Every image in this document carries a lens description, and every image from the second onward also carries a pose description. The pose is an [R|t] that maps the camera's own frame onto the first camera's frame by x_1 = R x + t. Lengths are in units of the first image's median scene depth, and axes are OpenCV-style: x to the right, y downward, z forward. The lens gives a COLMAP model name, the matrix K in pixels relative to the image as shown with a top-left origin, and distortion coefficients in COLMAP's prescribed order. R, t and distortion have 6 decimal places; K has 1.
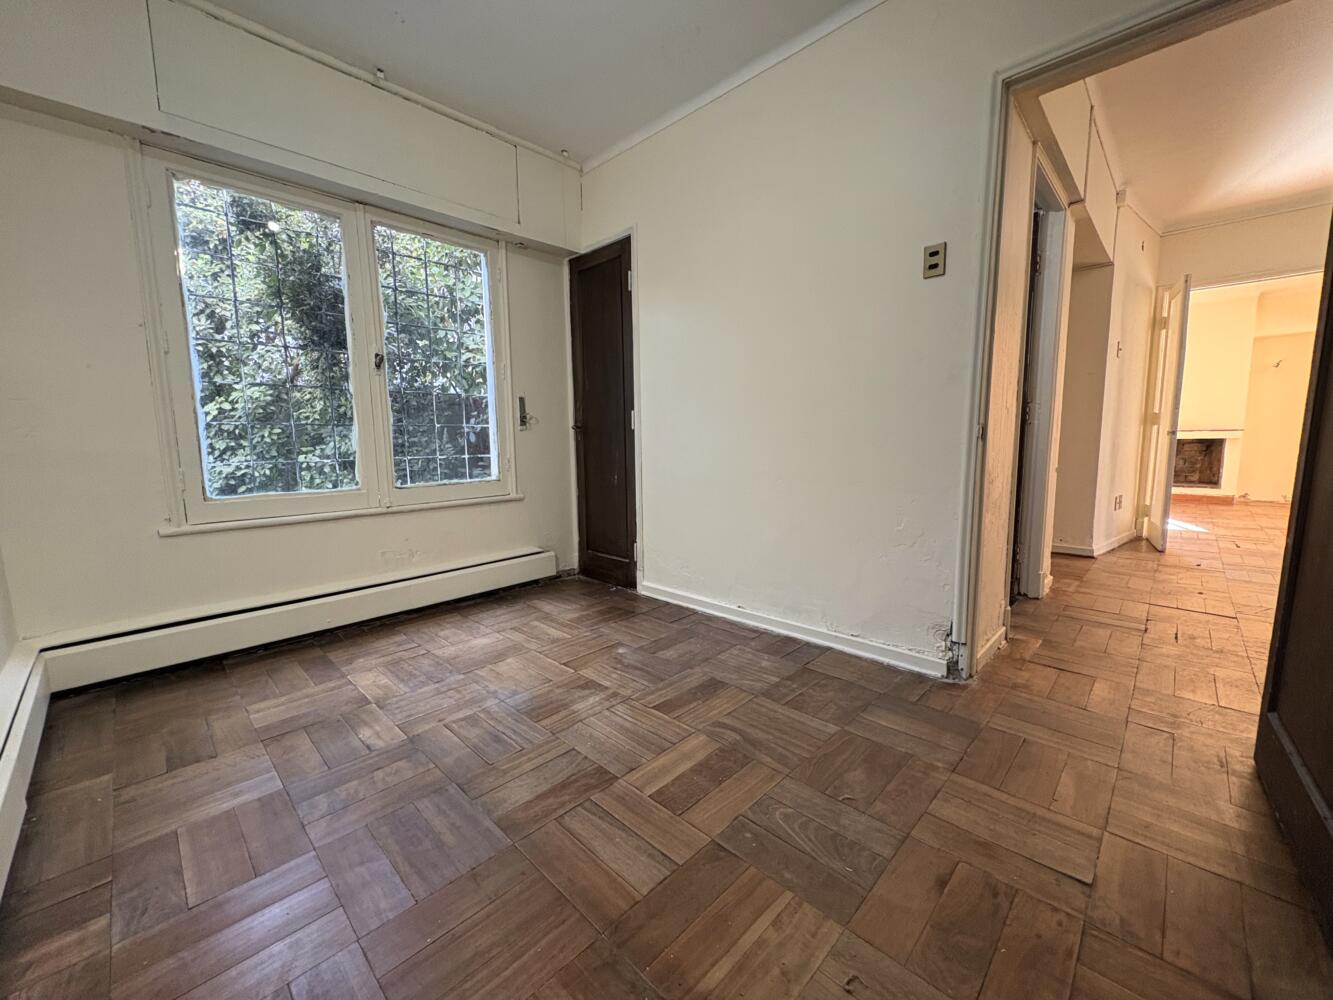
lens RADIAL K [[531.4, 0, 665.4], [0, 531.4, 502.3], [0, 0, 1]] dist [-0.001014, -0.000114]
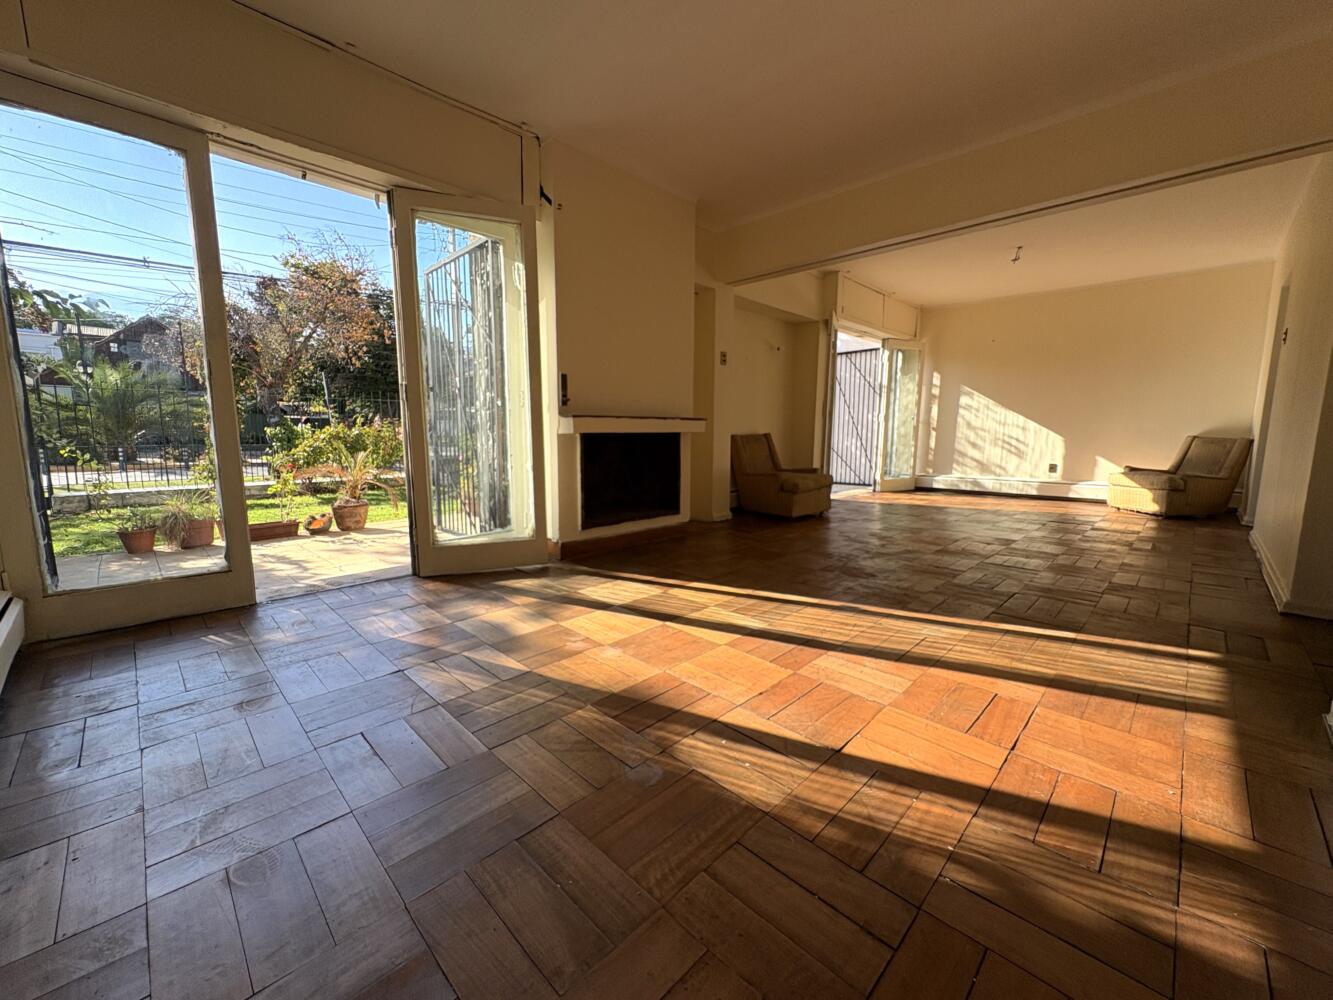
lens RADIAL K [[531.4, 0, 665.4], [0, 531.4, 502.3], [0, 0, 1]] dist [-0.001014, -0.000114]
pose [[0.017319, -0.123043, 0.992250, 0.627810], [0.110847, 0.986518, 0.120398, -0.171263], [-0.993687, 0.107902, 0.030725, 1.467605]]
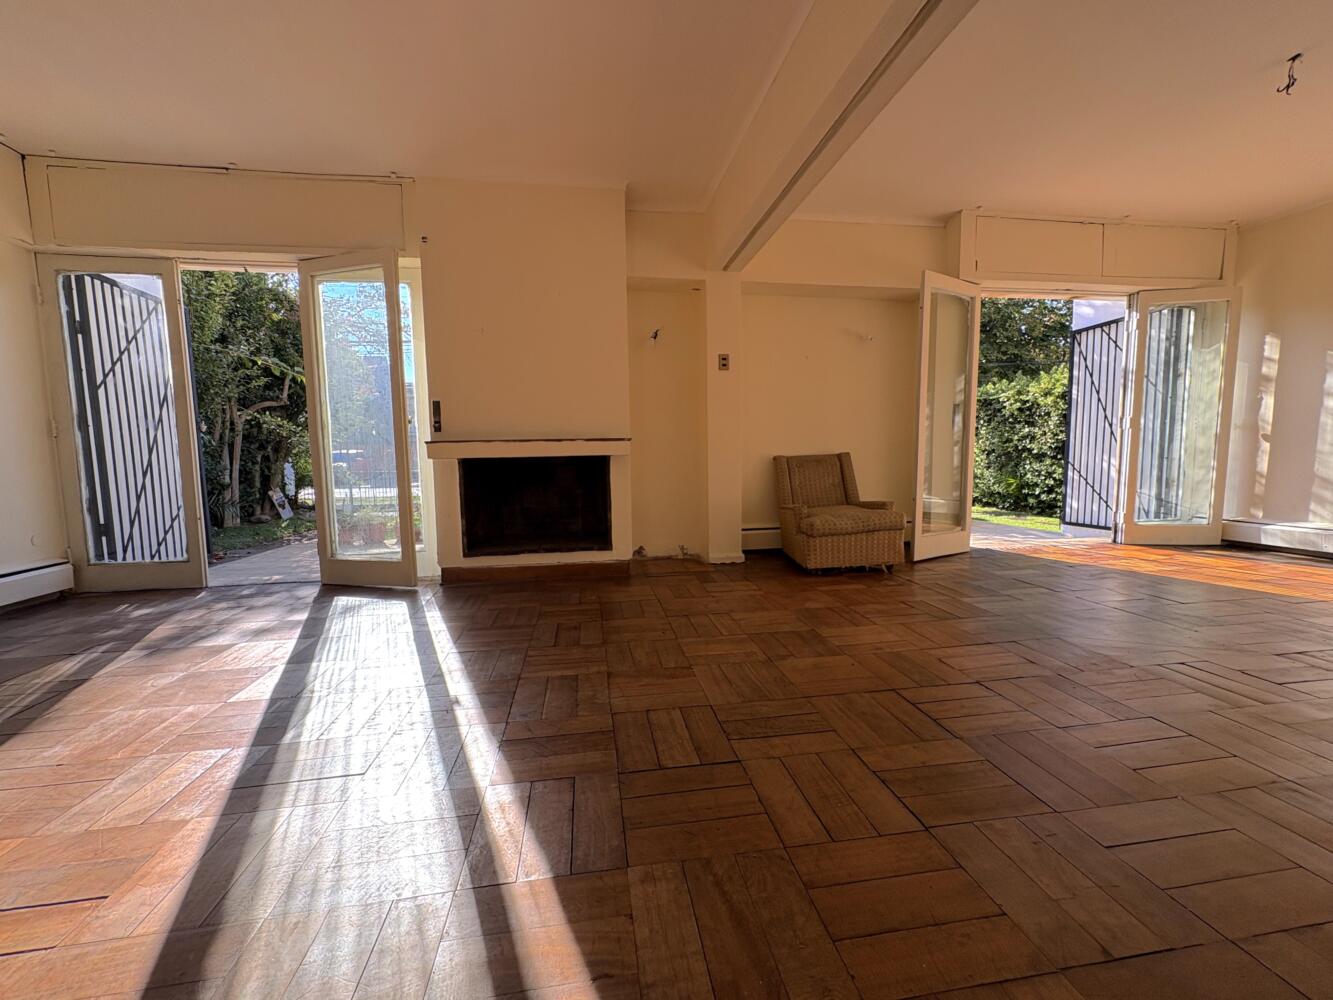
lens RADIAL K [[531.4, 0, 665.4], [0, 531.4, 502.3], [0, 0, 1]] dist [-0.001014, -0.000114]
pose [[0.604871, -0.072732, 0.792995, 0.965791], [0.101402, 0.994749, 0.013890, -0.110912], [-0.789841, 0.072010, 0.609070, 0.921307]]
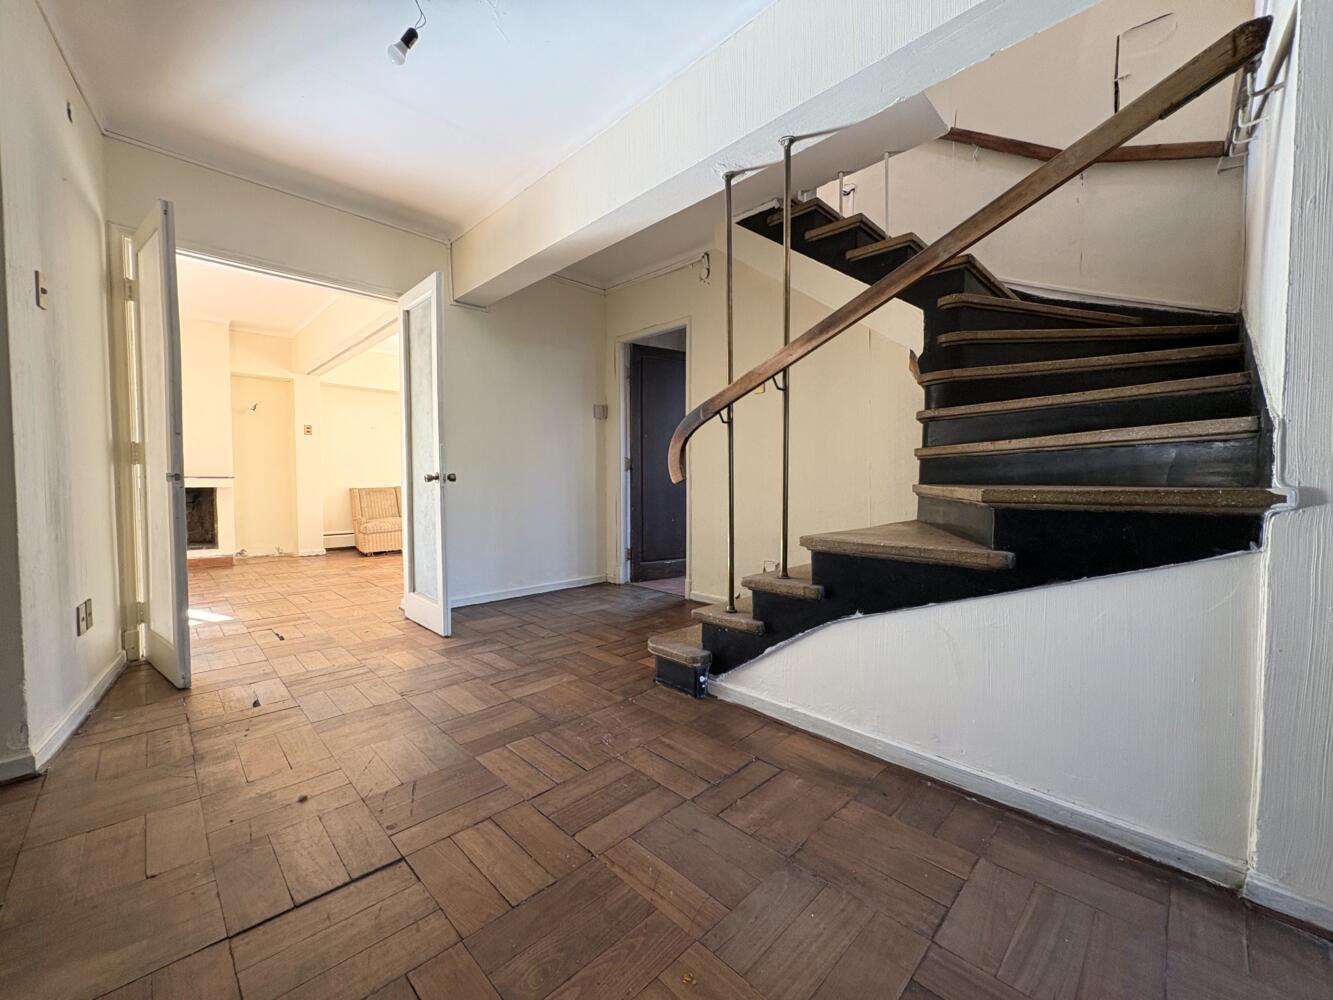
lens RADIAL K [[529.4, 0, 666.5], [0, 529.4, 500.0], [0, 0, 1]] dist [0.001349, 0.000195]
pose [[0.020497, -0.021489, 0.999559, 0.353283], [0.116847, 0.992969, 0.018951, -0.049863], [-0.992938, 0.116407, 0.022863, 0.414442]]
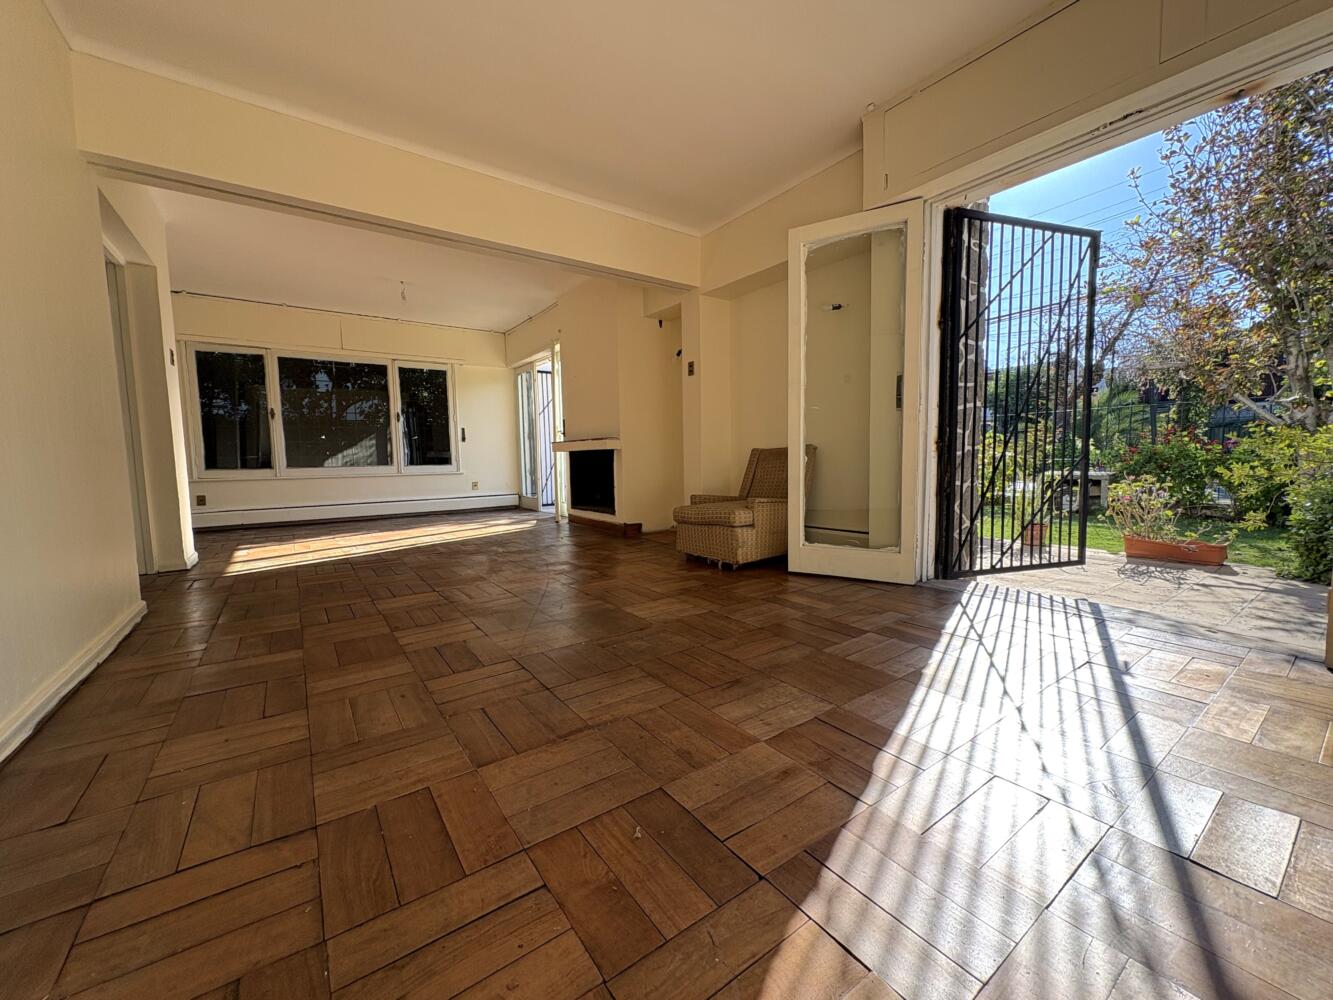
lens RADIAL K [[531.4, 0, 665.4], [0, 531.4, 502.3], [0, 0, 1]] dist [-0.001014, -0.000114]
pose [[0.983073, 0.007181, -0.183076, 1.857137], [-0.011633, 0.999662, -0.023251, -0.039034], [0.182847, 0.024987, 0.982824, 0.369769]]
